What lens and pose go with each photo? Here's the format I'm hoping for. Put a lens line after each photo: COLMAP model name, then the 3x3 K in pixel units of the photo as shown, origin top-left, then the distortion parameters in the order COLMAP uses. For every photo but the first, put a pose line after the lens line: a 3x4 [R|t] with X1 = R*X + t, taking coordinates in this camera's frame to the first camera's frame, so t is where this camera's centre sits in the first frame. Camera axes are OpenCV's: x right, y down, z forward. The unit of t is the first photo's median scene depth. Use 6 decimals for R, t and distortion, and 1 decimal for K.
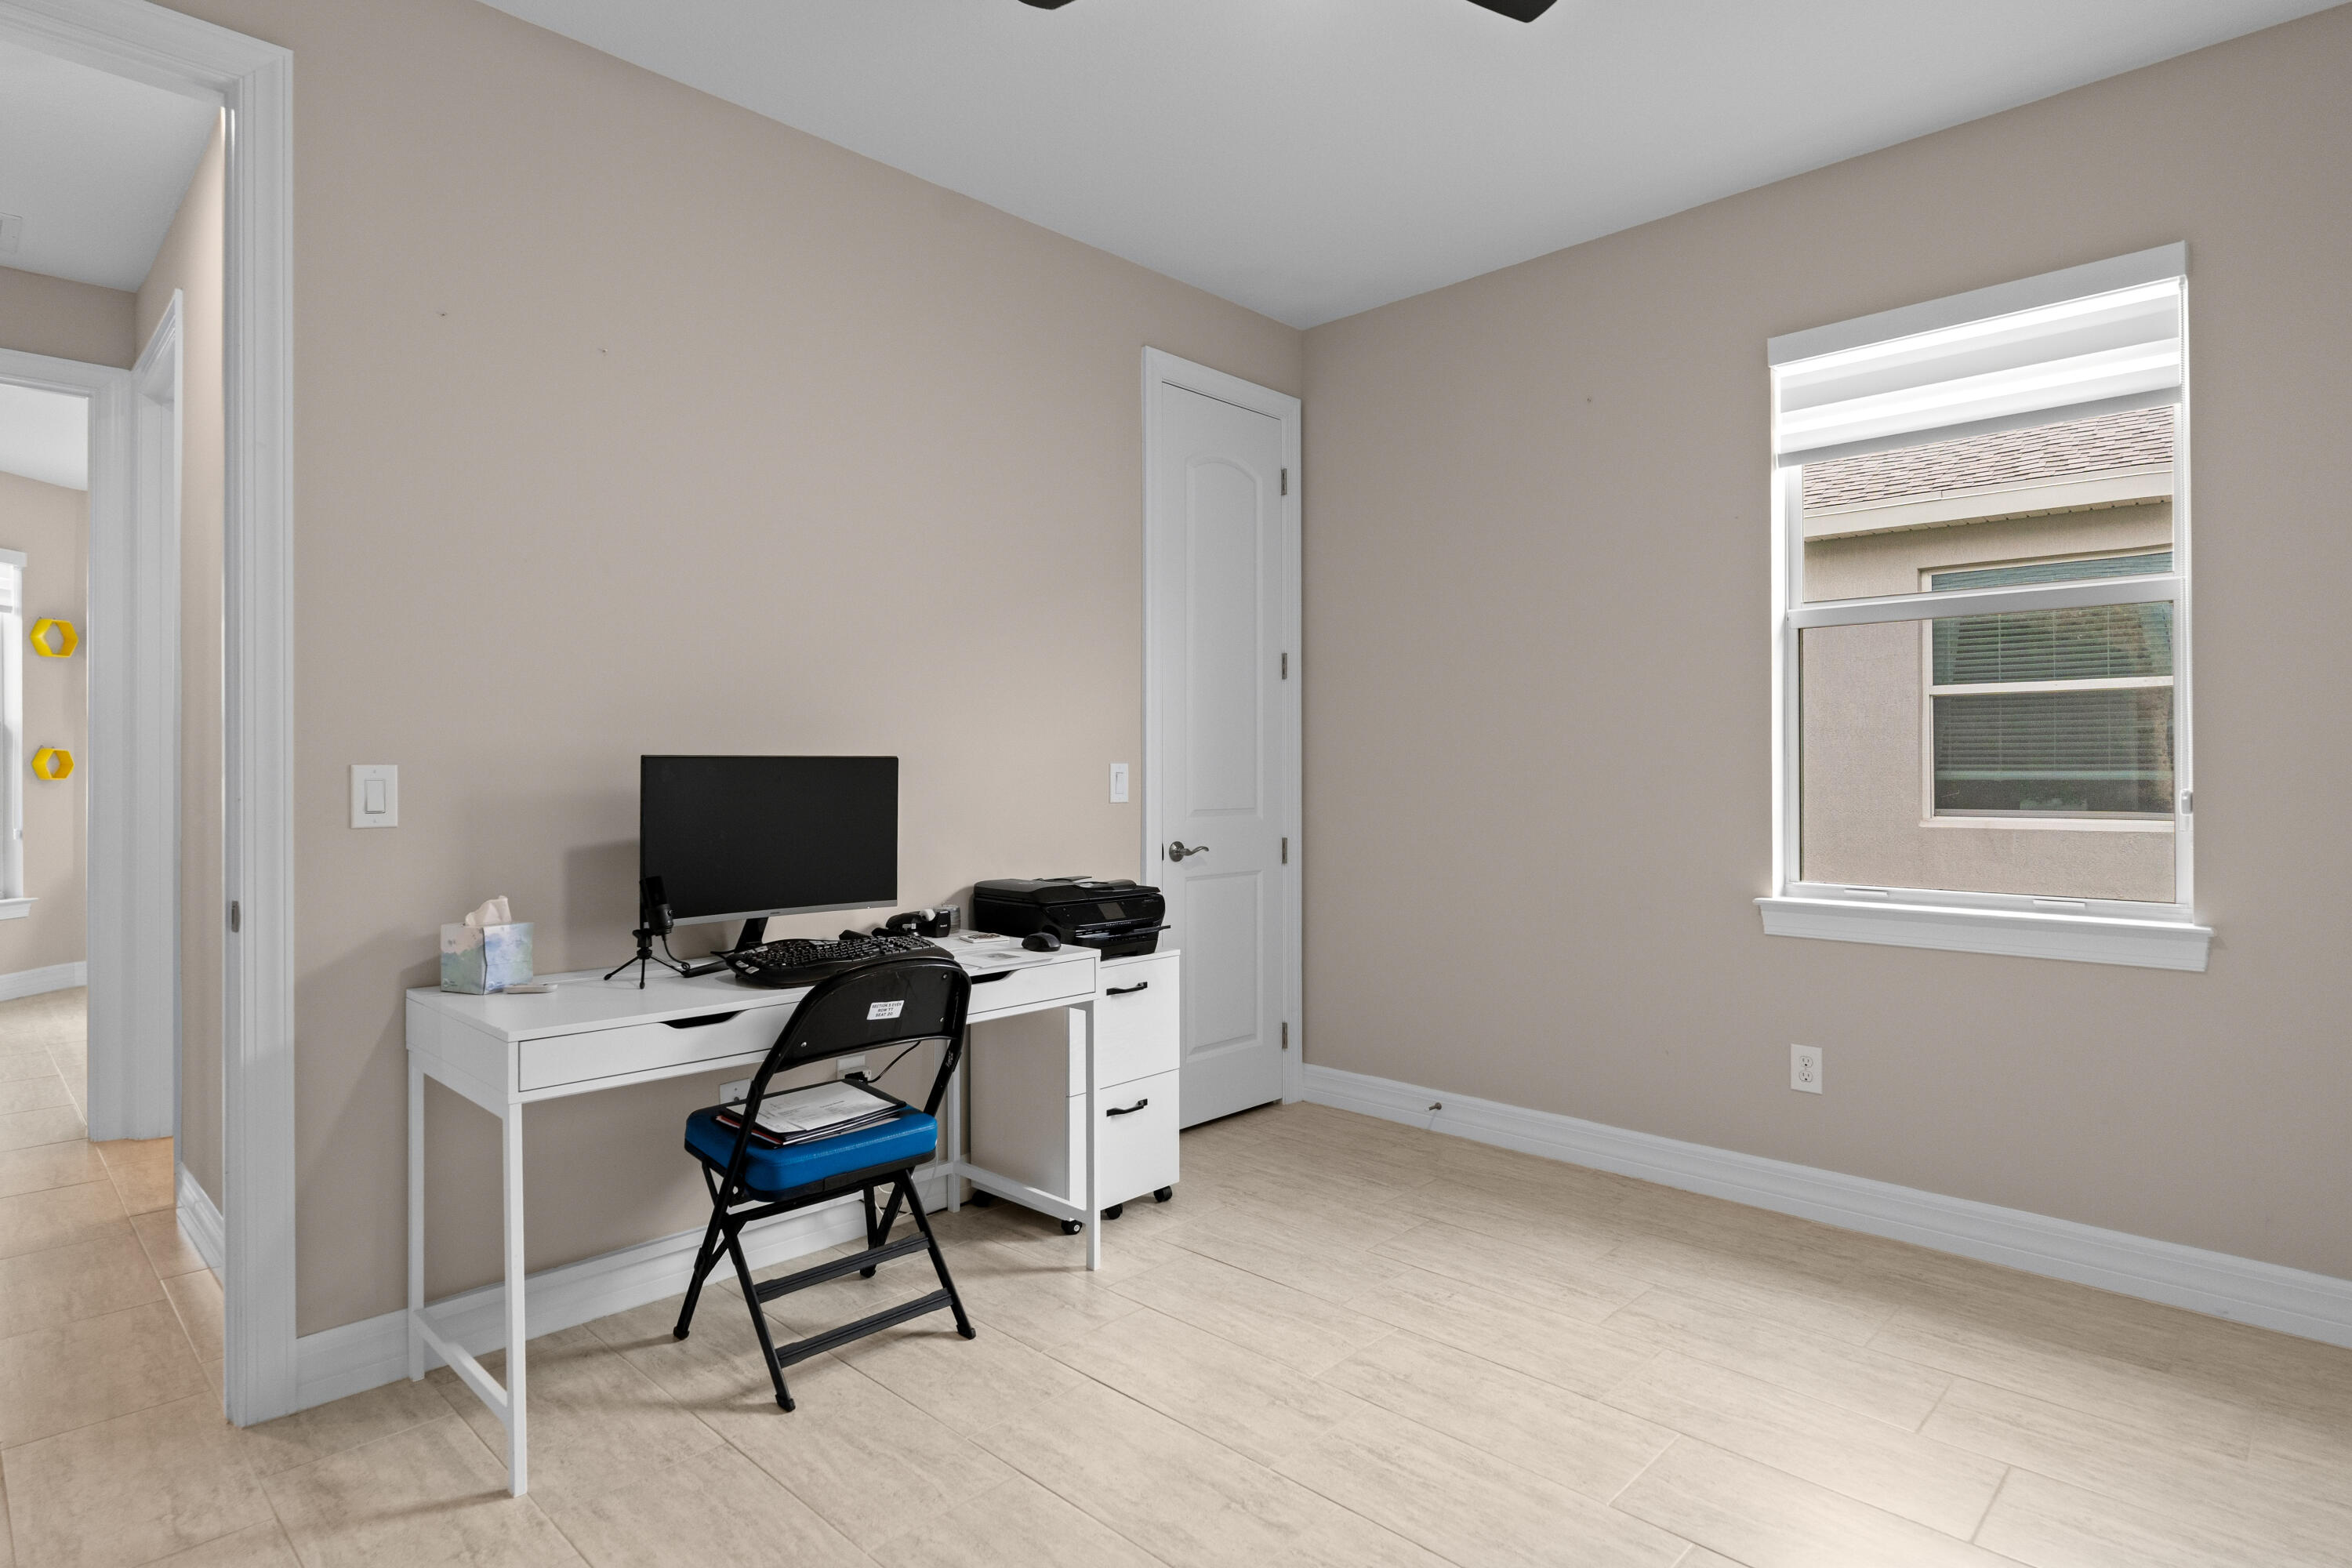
lens RADIAL K [[1217.4, 0, 1173.2], [0, 1217.4, 768.2], [0, 0, 1]] dist [-0.003132, -0.002697]
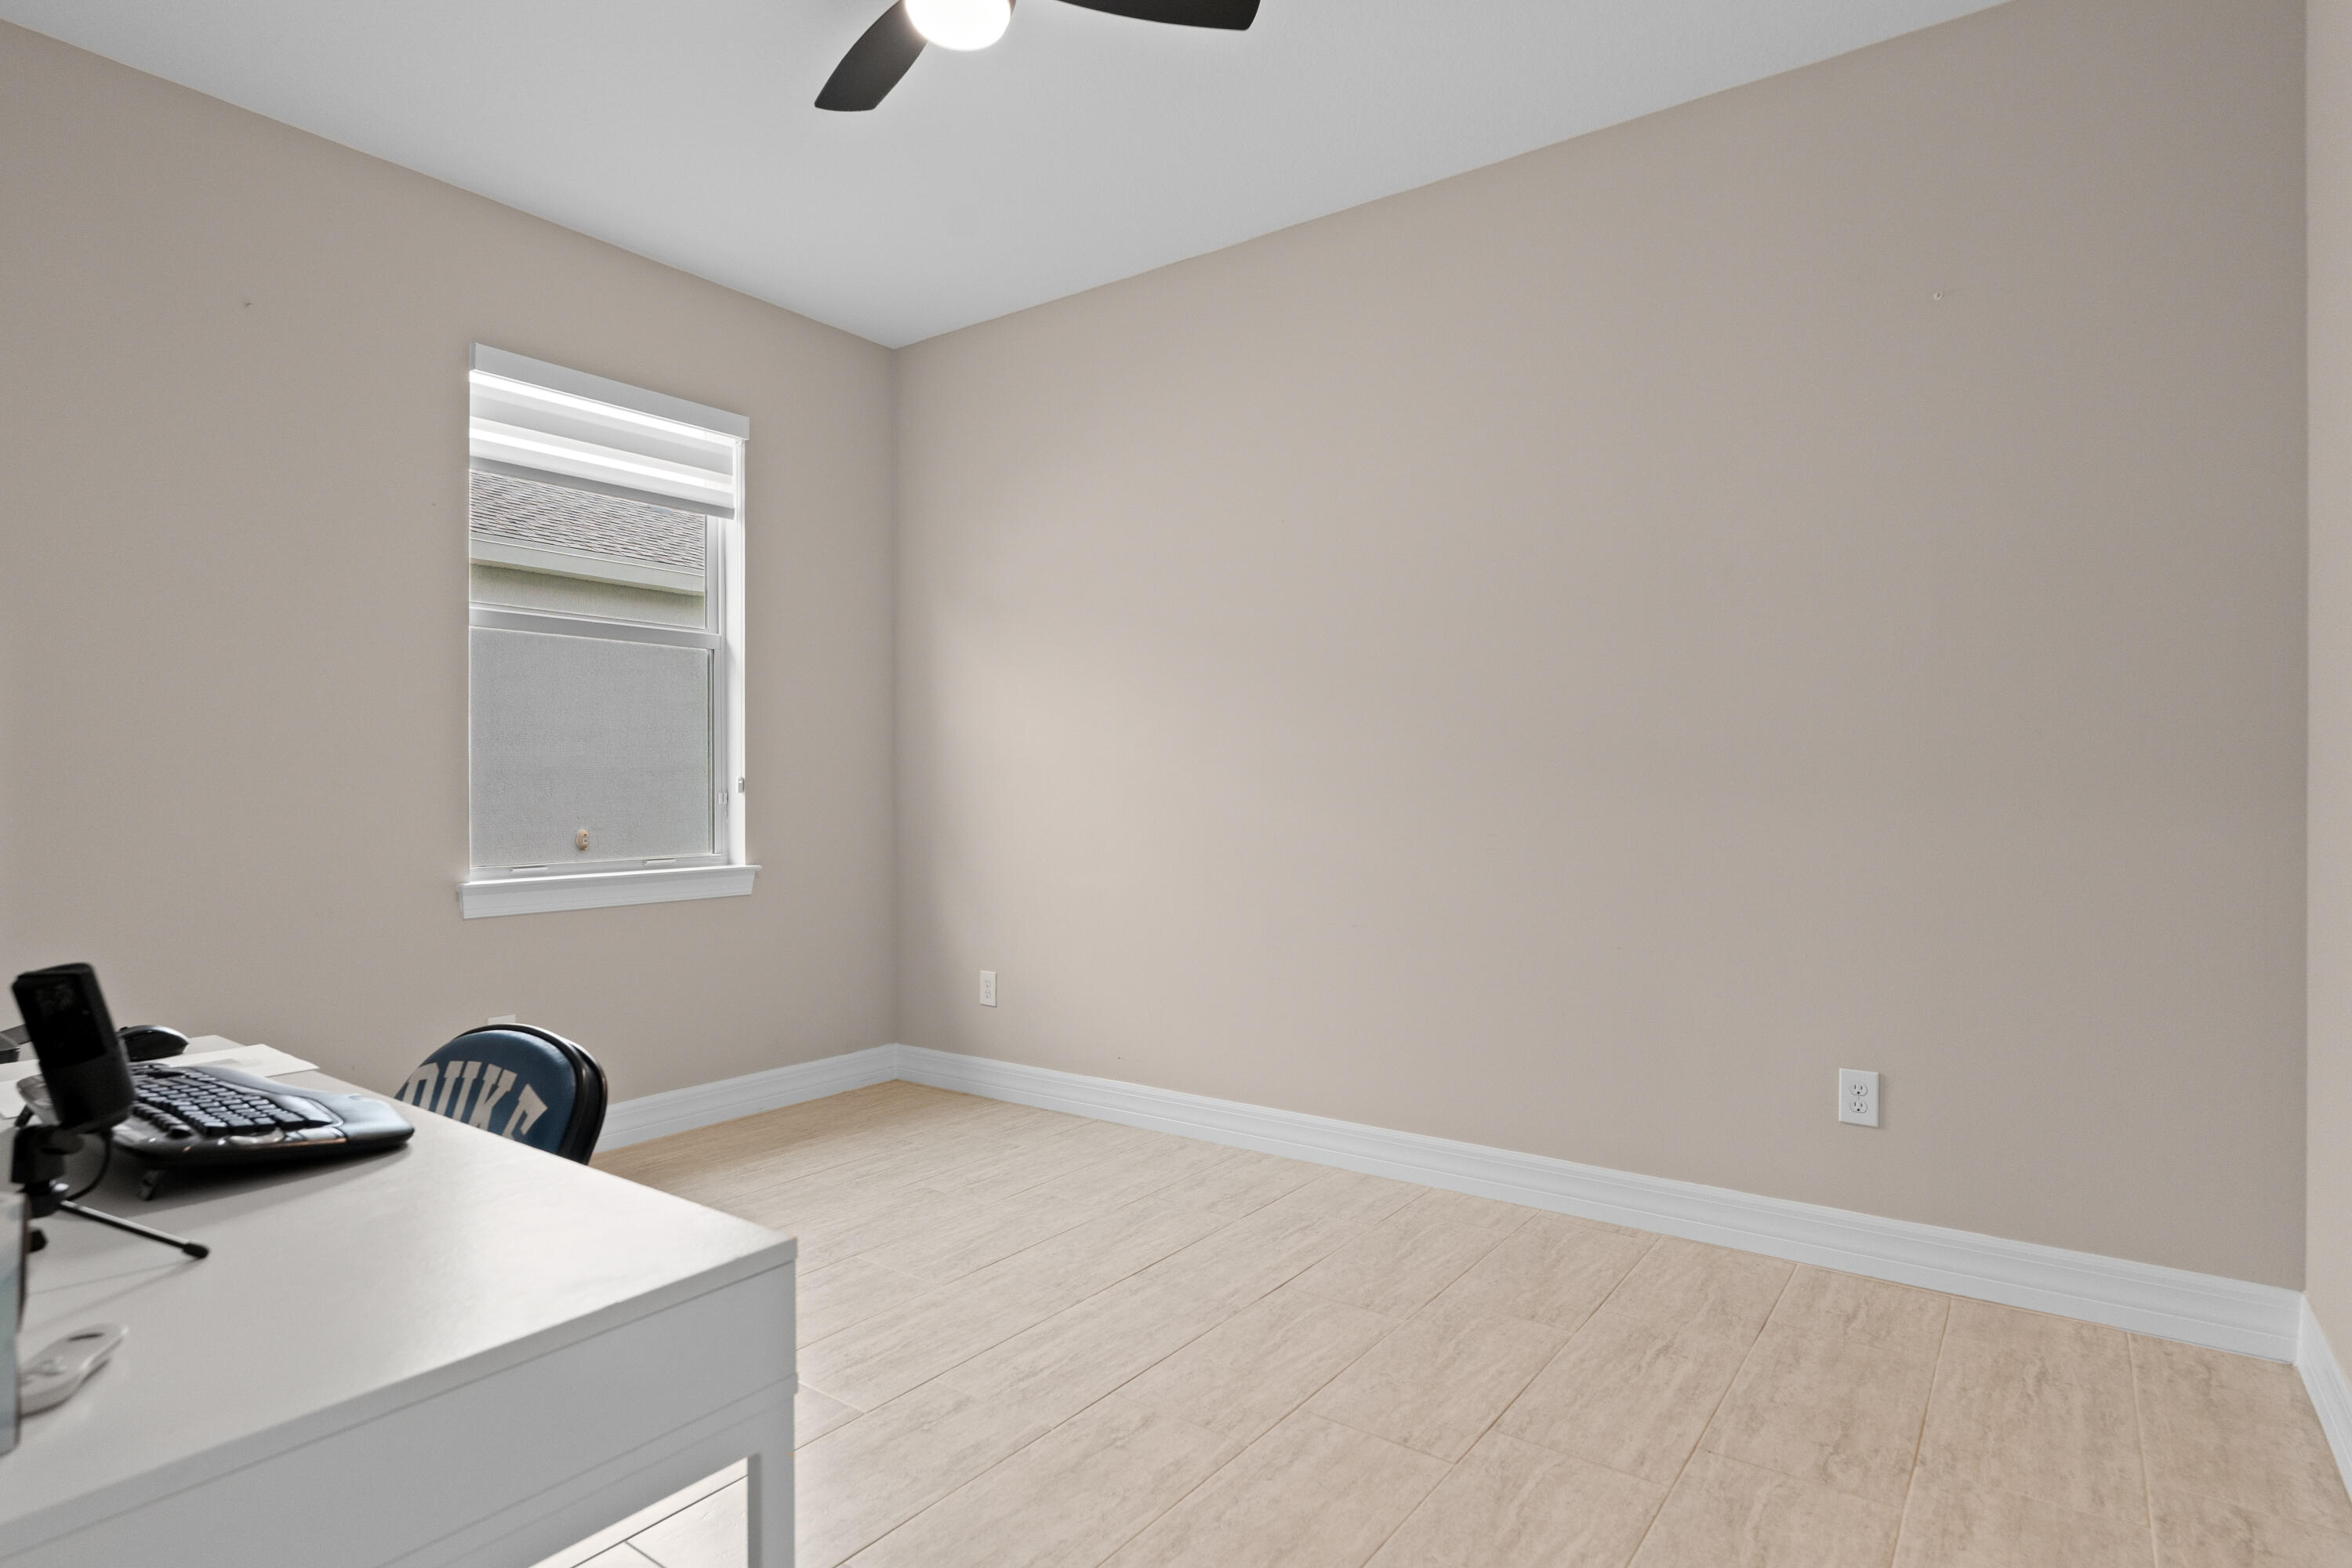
lens RADIAL K [[1217.4, 0, 1175.5], [0, 1217.4, 797.1], [0, 0, 1]] dist [-0.003132, -0.002697]
pose [[-0.141539, -0.010790, 0.989874, -0.759444], [-0.001647, 0.999942, 0.010665, 0.026251], [-0.989931, -0.000120, -0.141548, 0.680348]]
